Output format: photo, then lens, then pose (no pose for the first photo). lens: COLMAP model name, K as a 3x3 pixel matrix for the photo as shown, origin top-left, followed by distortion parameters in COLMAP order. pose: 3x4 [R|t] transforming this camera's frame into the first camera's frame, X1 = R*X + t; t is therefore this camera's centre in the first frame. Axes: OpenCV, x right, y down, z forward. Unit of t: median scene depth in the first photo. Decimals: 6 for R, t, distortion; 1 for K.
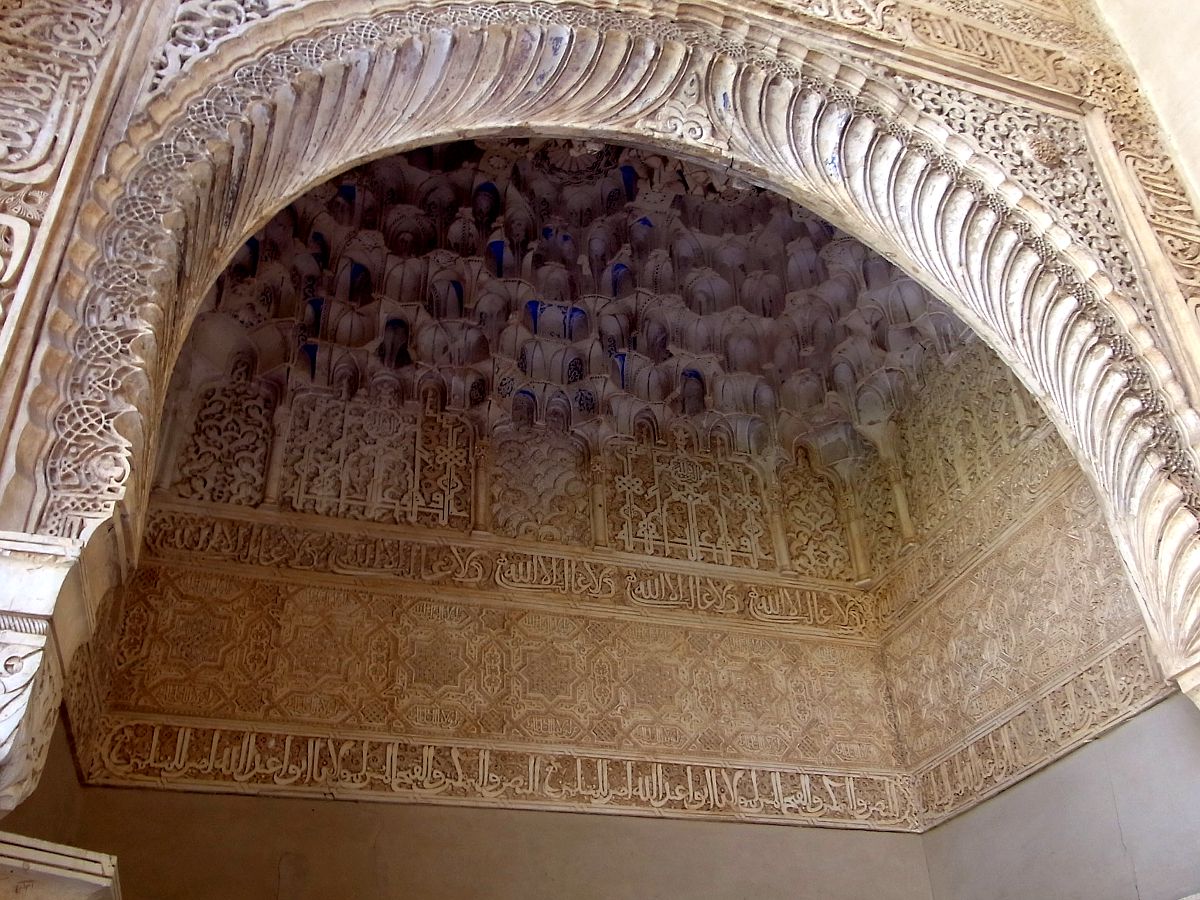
lens RADIAL K [[1080.2, 0, 603.5], [0, 1080.2, 455.6], [0, 0, 1]] dist [-0.063530, 0.000297]
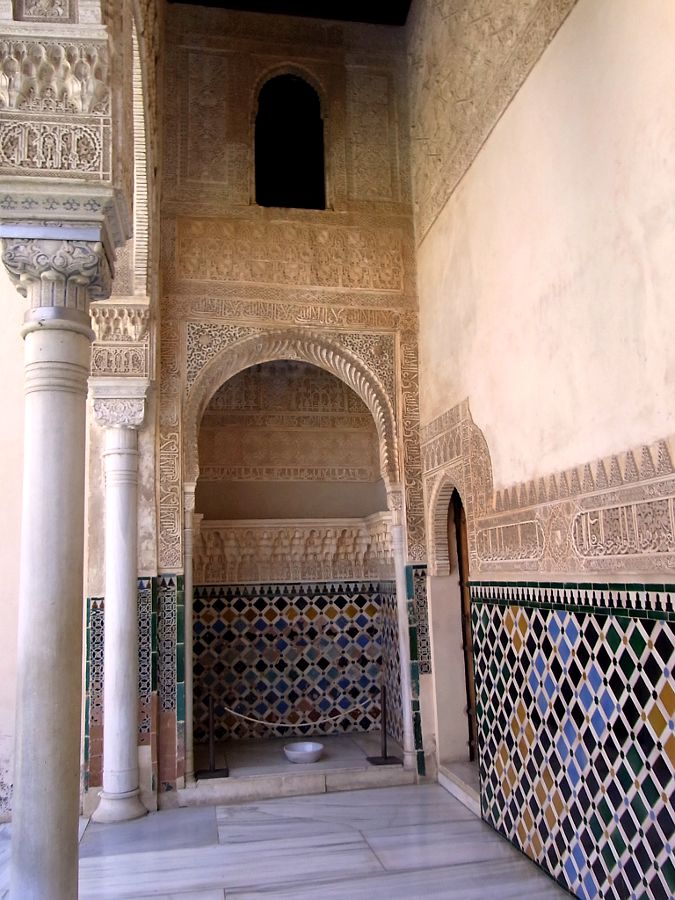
lens RADIAL K [[810.1, 0, 336.4], [0, 810.1, 449.0], [0, 0, 1]] dist [-0.063530, 0.000297]
pose [[0.993586, -0.005765, -0.112933, 0.509740], [0.054364, 0.900067, 0.432348, -1.108138], [0.099155, -0.435714, 0.894607, -1.726760]]
